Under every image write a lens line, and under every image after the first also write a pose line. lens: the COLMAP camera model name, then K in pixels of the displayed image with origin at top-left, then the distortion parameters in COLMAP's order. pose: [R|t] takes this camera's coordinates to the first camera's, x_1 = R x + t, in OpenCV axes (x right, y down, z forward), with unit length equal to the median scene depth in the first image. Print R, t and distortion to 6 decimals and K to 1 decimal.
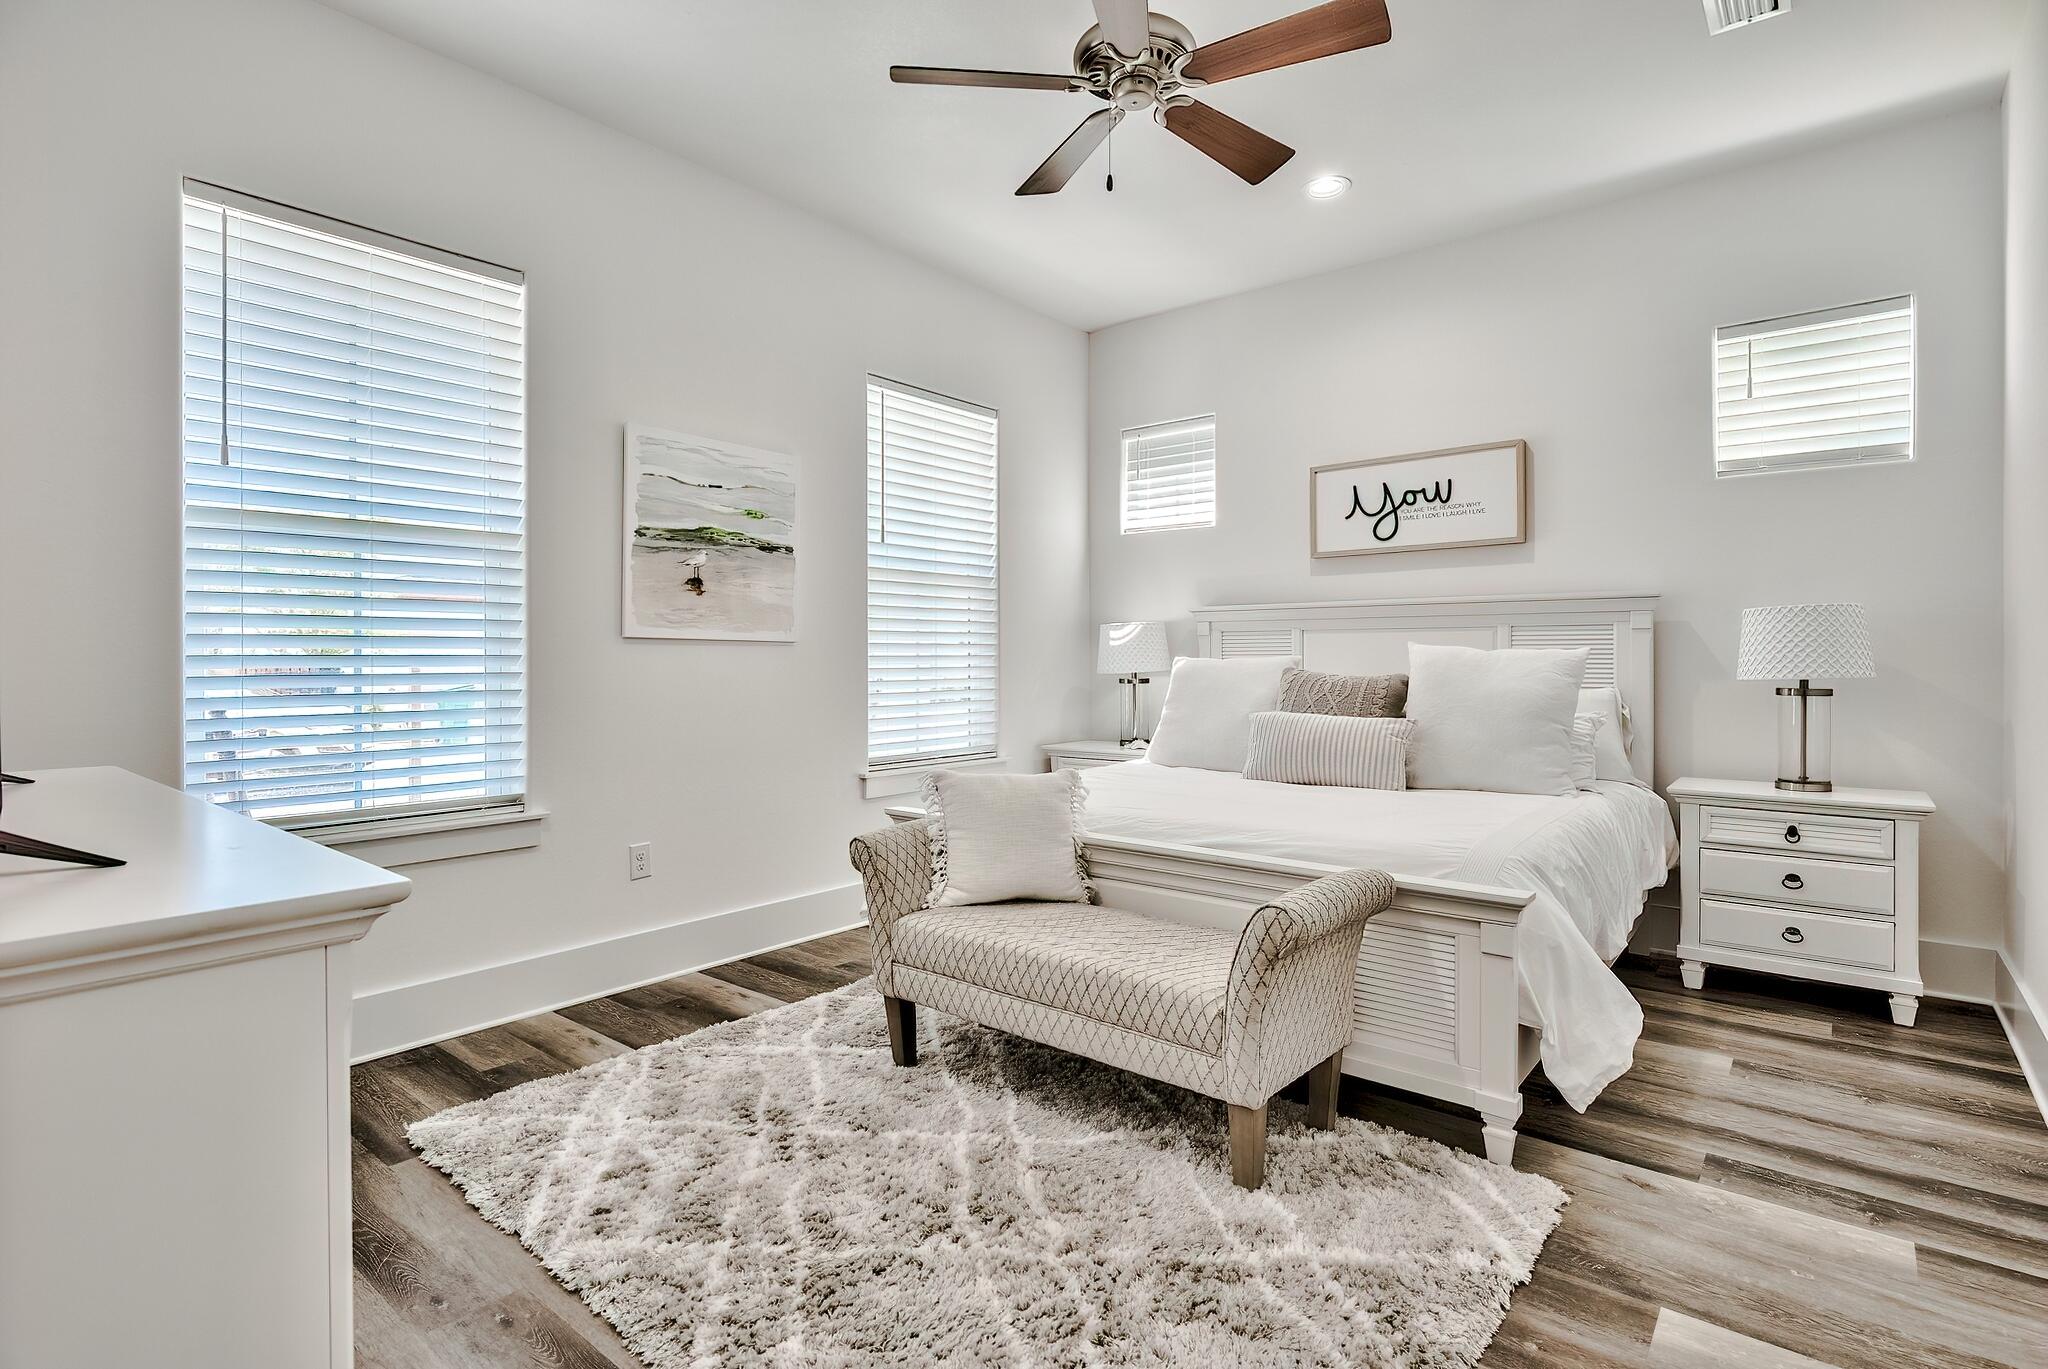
lens RADIAL K [[991.0, 0, 1024.4], [0, 991.0, 658.7], [0, 0, 1]] dist [0.000068, -0.032585]
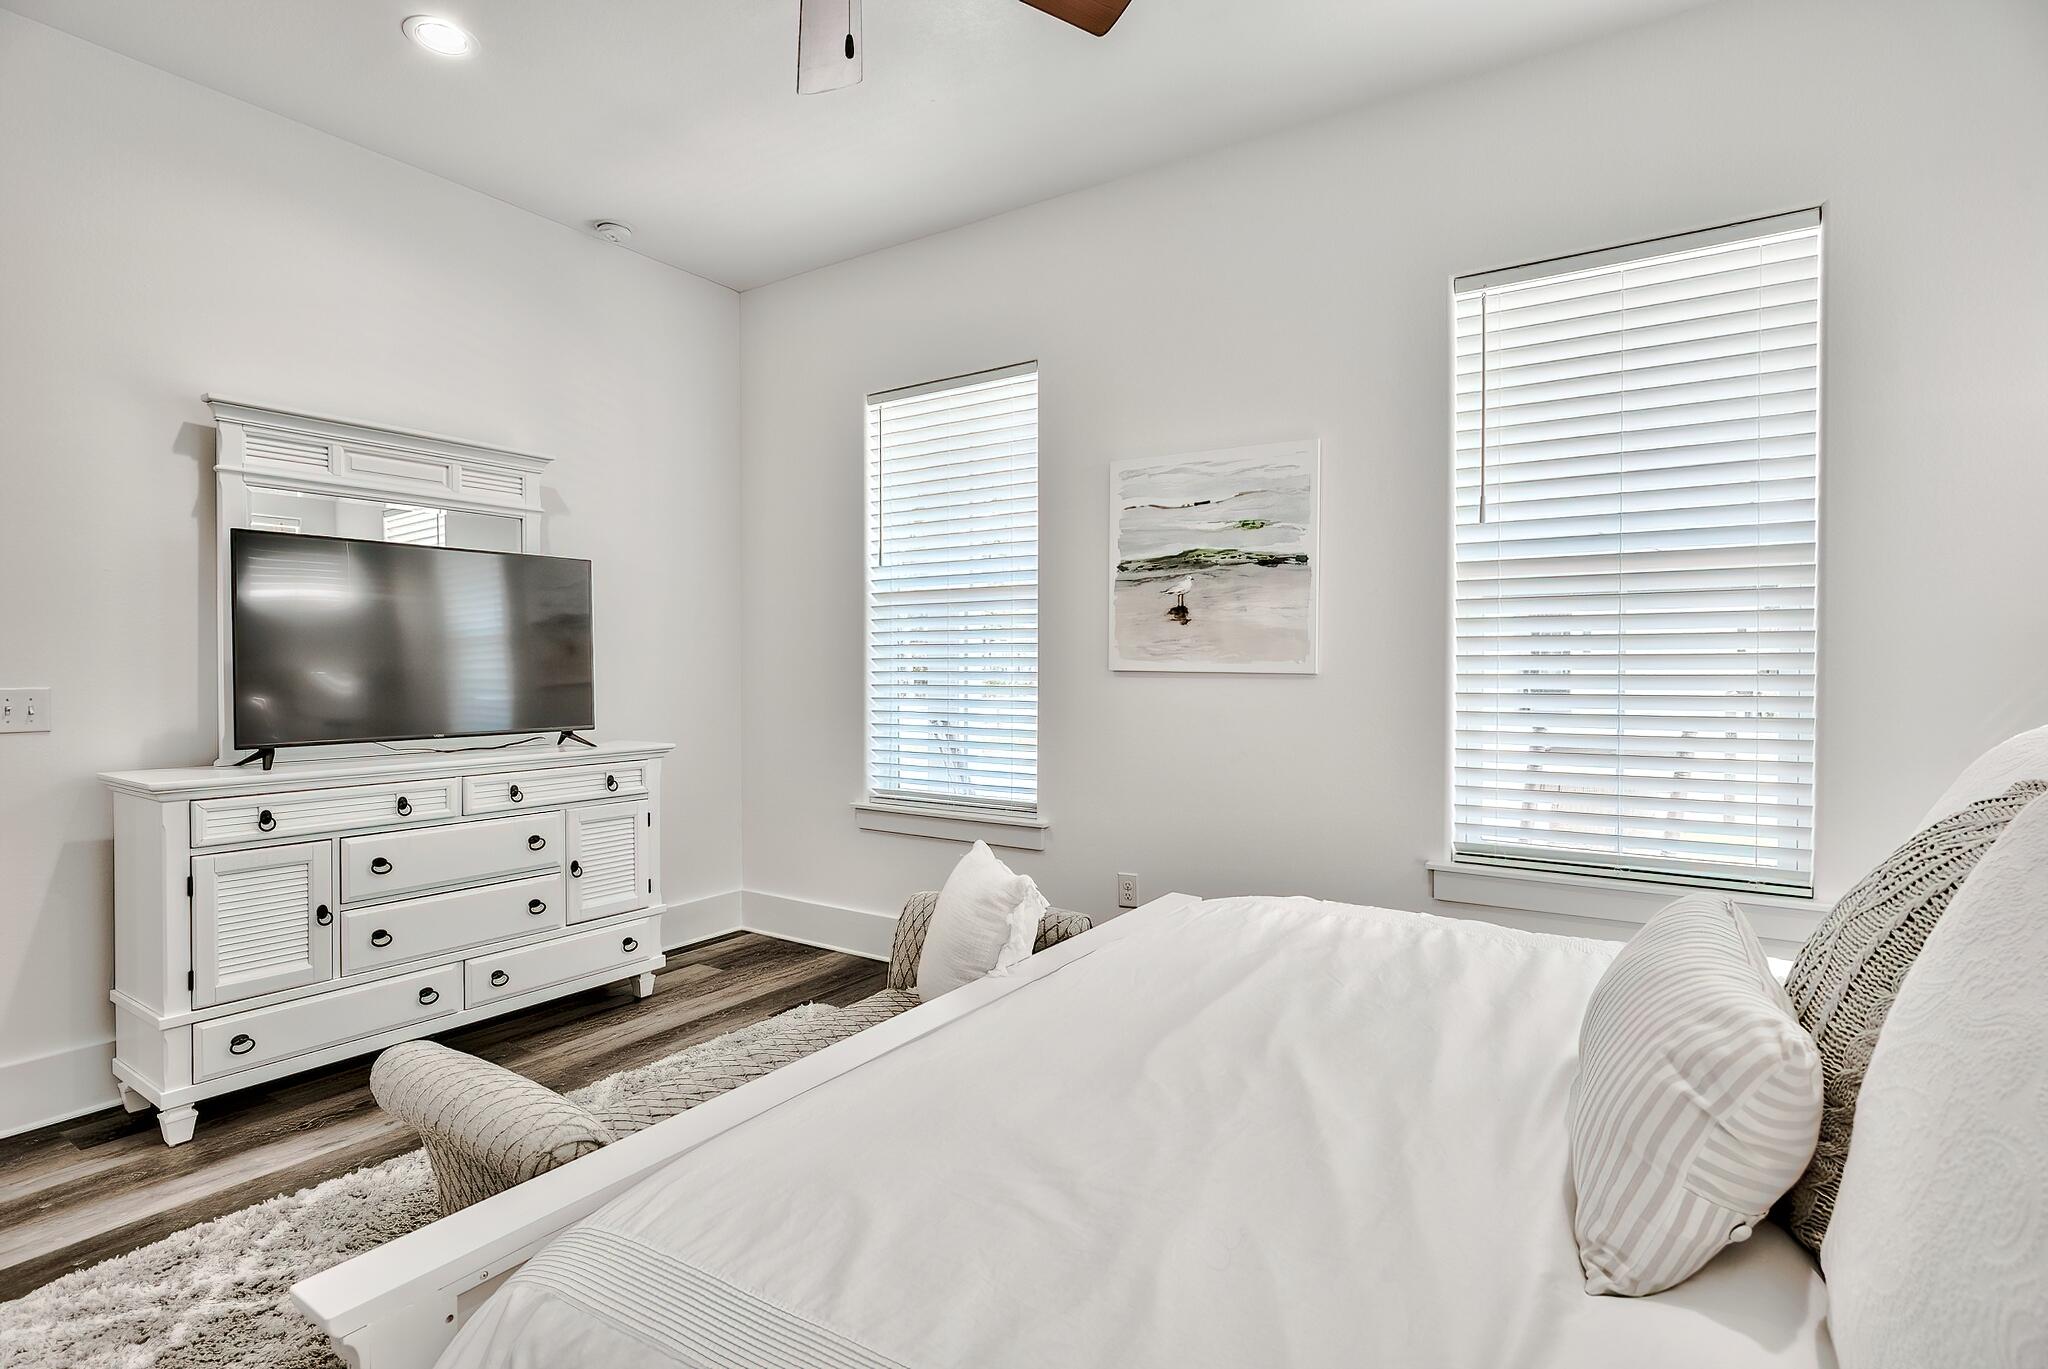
lens RADIAL K [[999.2, 0, 998.0], [0, 999.2, 692.6], [0, 0, 1]] dist [0.000081, -0.000890]
pose [[0.086373, 0.010522, -0.996207, 0.590984], [-0.018971, 0.999780, 0.008915, -0.005146], [0.996082, 0.018129, 0.086554, 0.744732]]
